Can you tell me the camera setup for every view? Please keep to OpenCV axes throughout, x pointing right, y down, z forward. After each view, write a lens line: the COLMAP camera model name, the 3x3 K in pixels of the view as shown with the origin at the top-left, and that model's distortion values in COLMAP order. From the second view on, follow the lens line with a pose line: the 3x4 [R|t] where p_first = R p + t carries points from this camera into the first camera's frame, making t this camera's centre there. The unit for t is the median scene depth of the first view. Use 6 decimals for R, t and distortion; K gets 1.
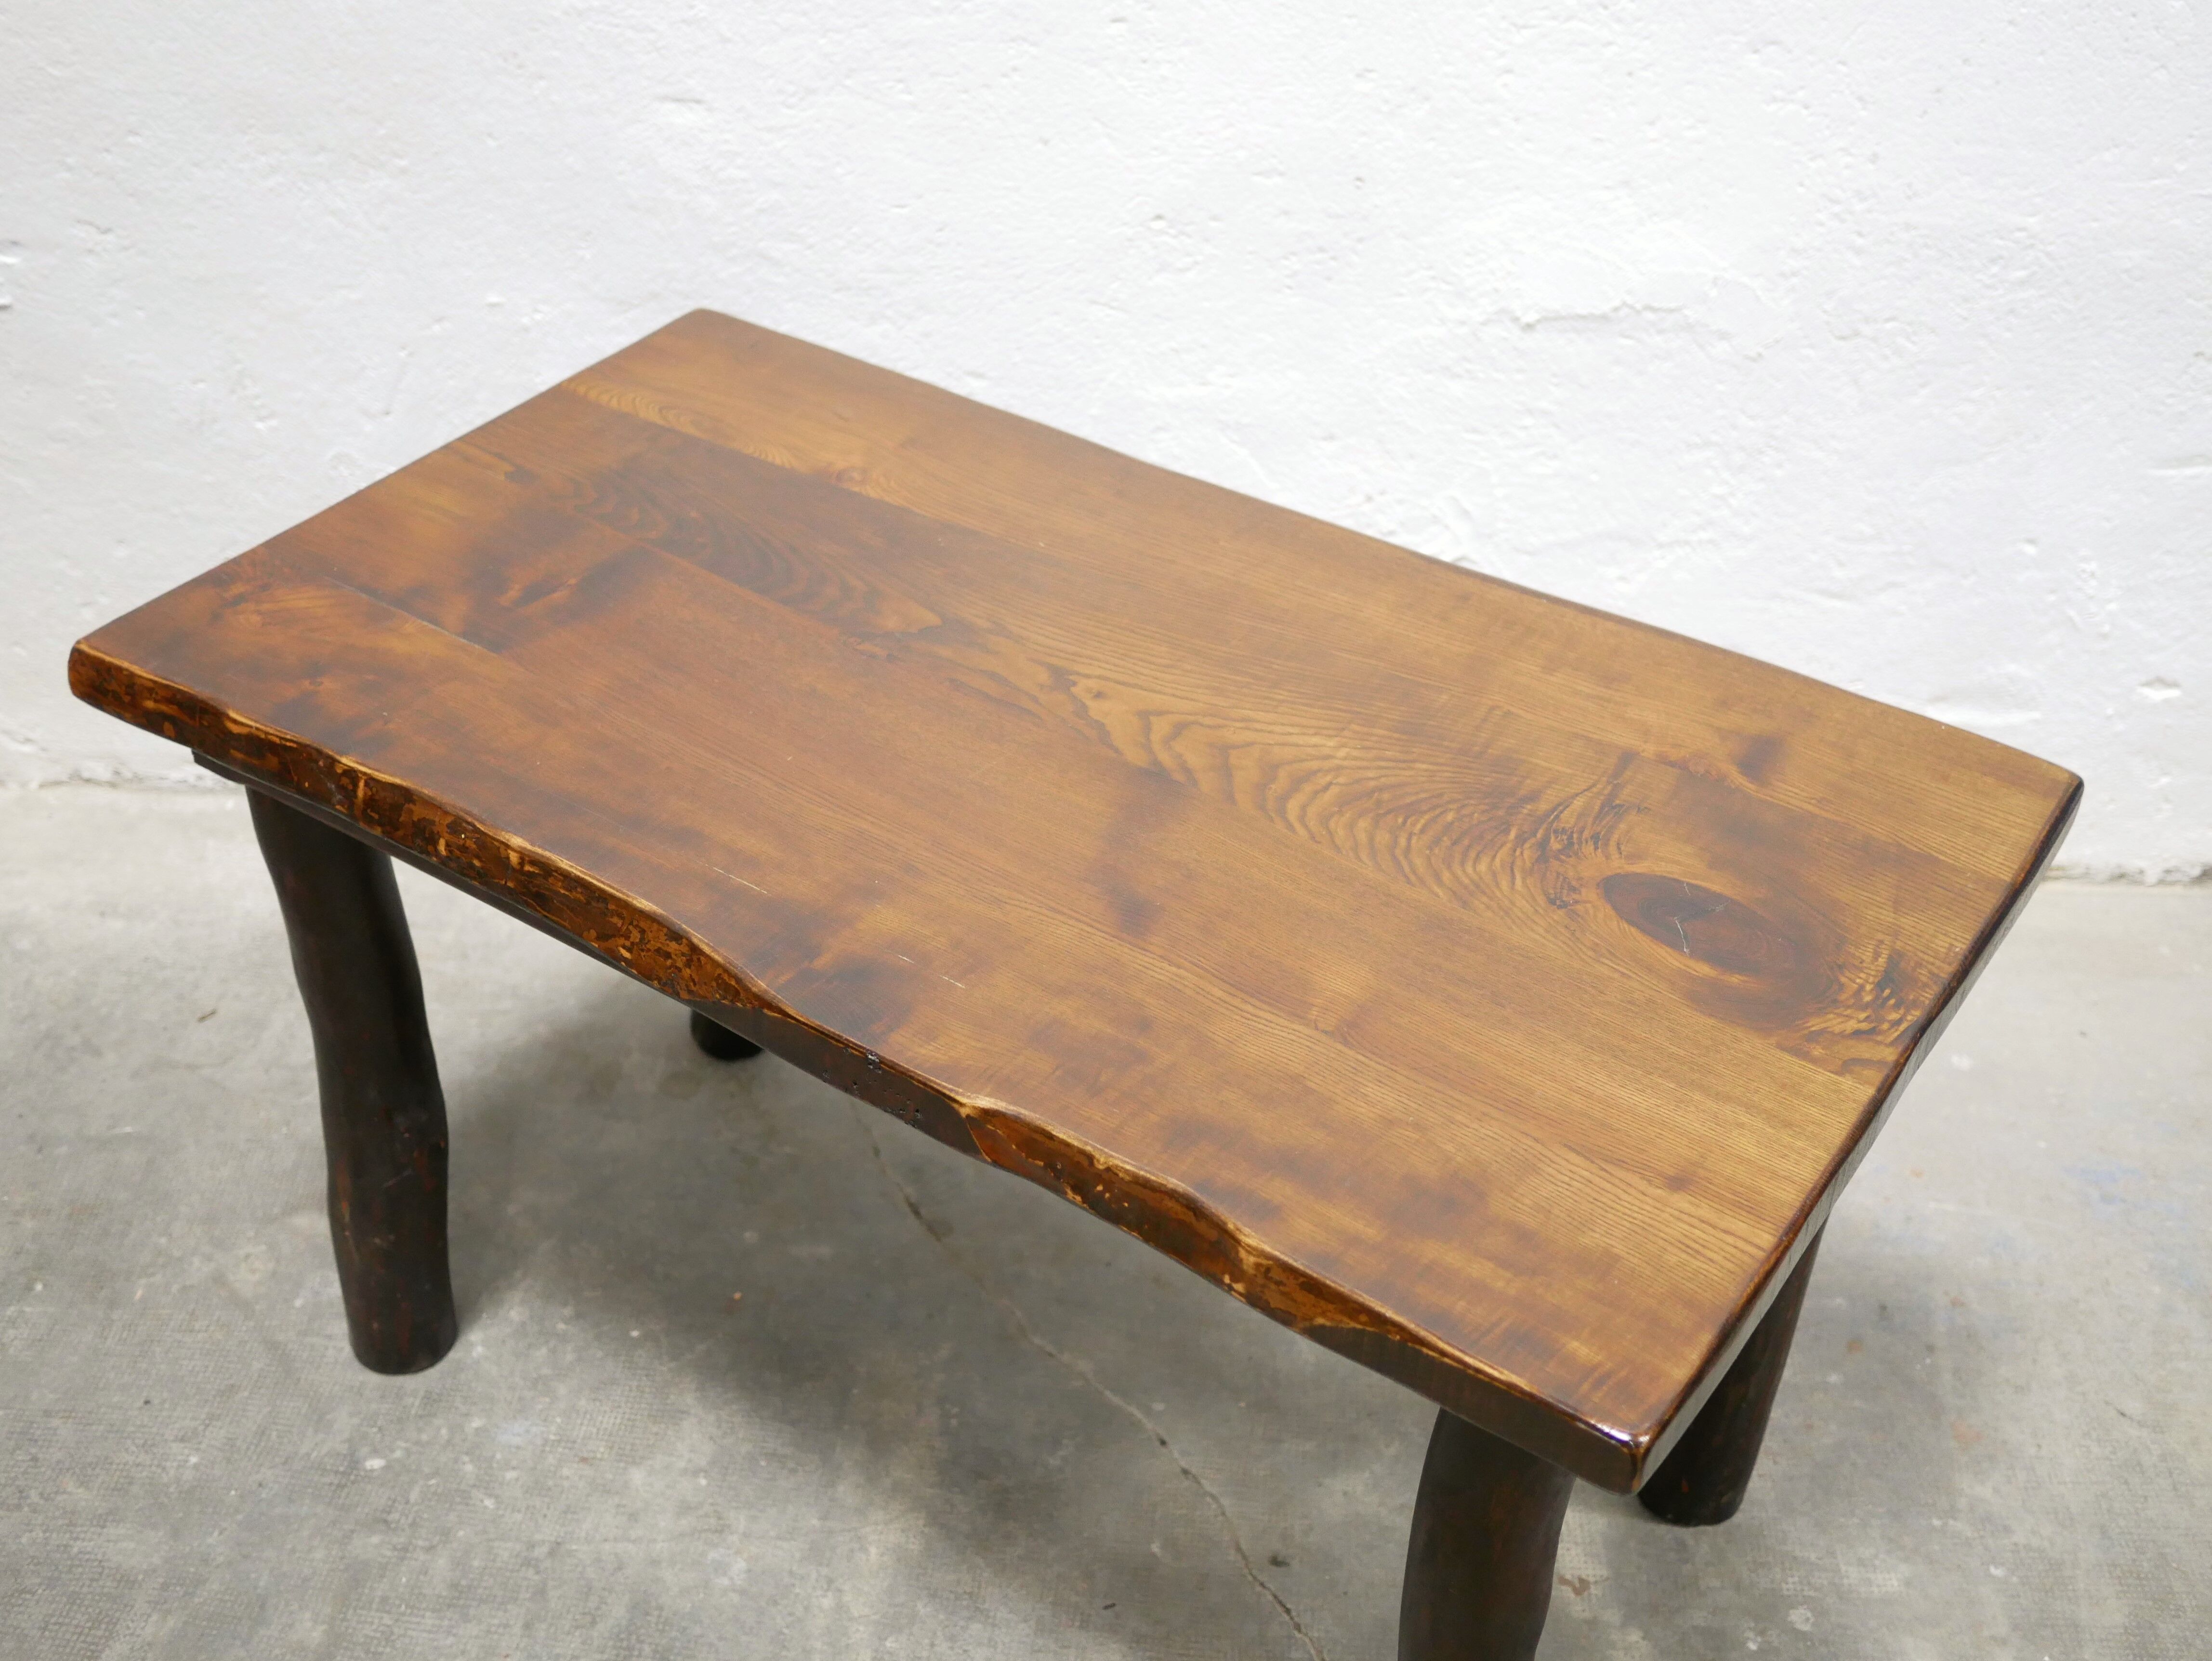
lens RADIAL K [[2501.7, 0, 1108.1], [0, 2501.7, 821.3], [0, 0, 1]] dist [-0.016394, 0.000000]
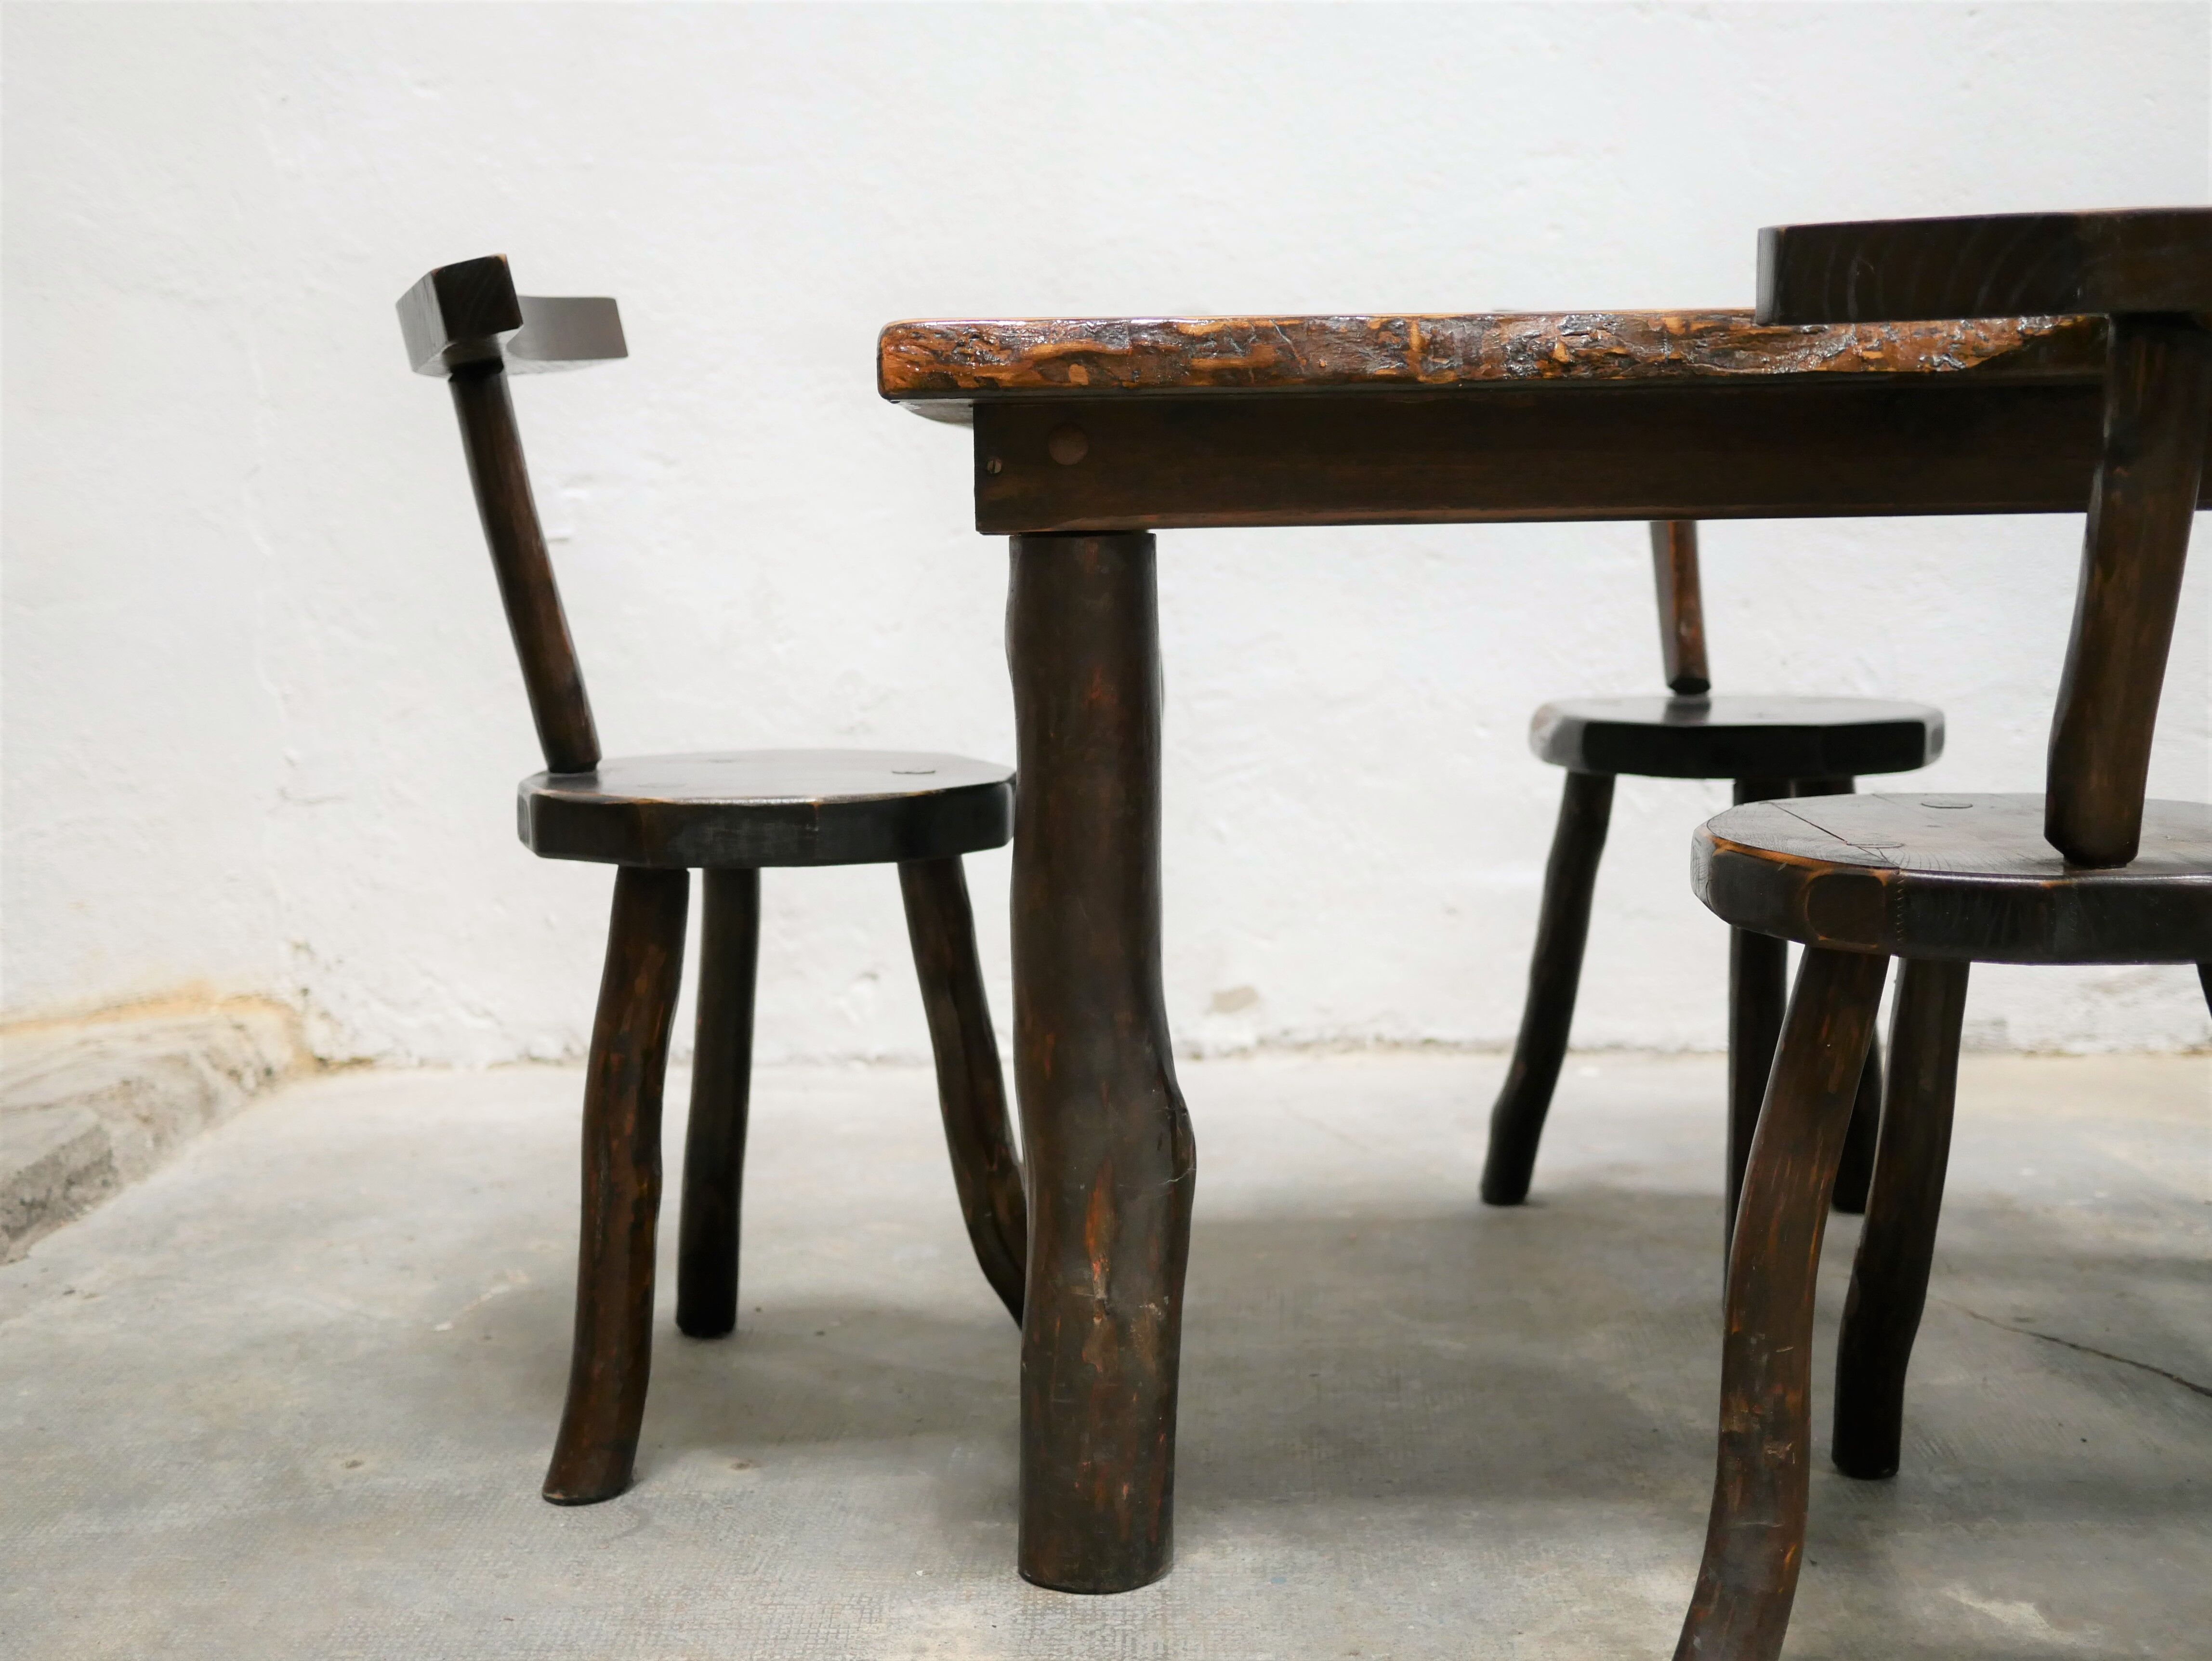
lens RADIAL K [[2501.7, 0, 1107.3], [0, 2501.7, 829.6], [0, 0, 1]] dist [-0.016394, 0.000000]
pose [[0.829885, -0.096382, 0.549546, -0.906771], [0.358791, 0.846485, -0.393359, 0.437745], [-0.427270, 0.523615, 0.737067, 0.562676]]
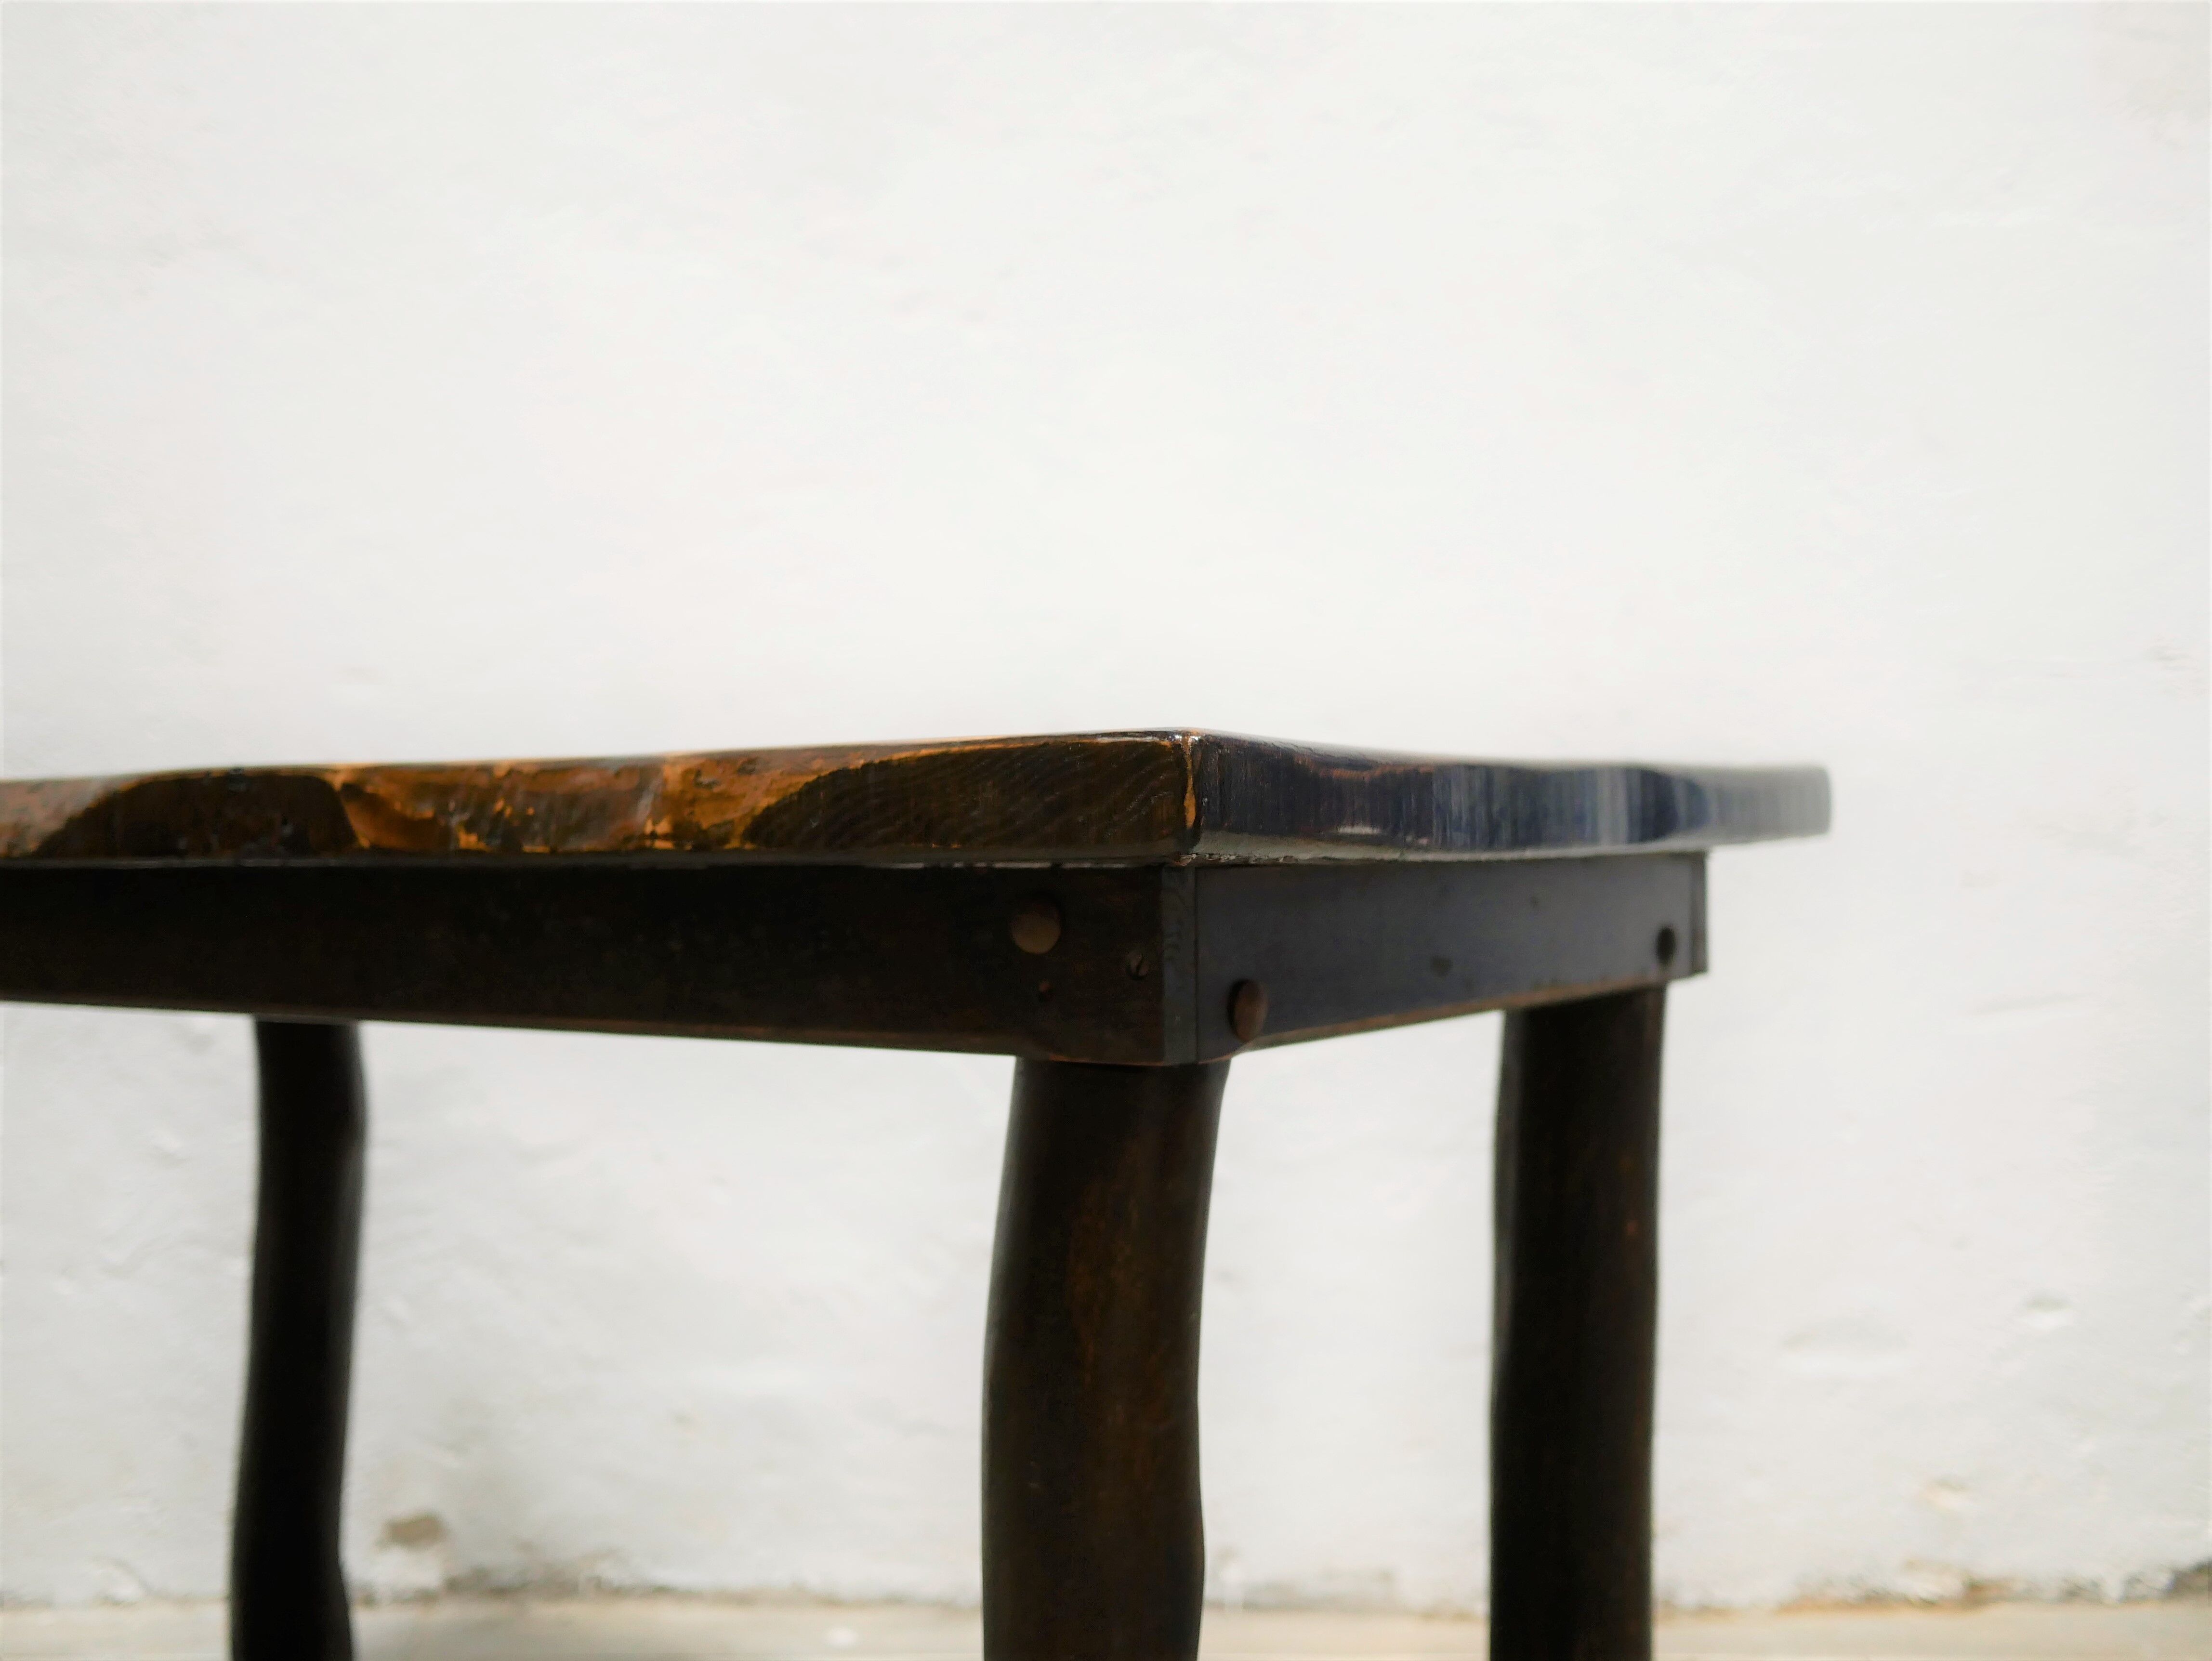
lens RADIAL K [[2501.7, 0, 1108.0], [0, 2501.7, 826.6], [0, 0, 1]] dist [-0.016394, 0.000000]
pose [[0.845776, -0.024524, 0.532974, -0.251255], [0.340179, 0.794348, -0.503279, 0.395408], [-0.411025, 0.606968, 0.680183, 0.545025]]
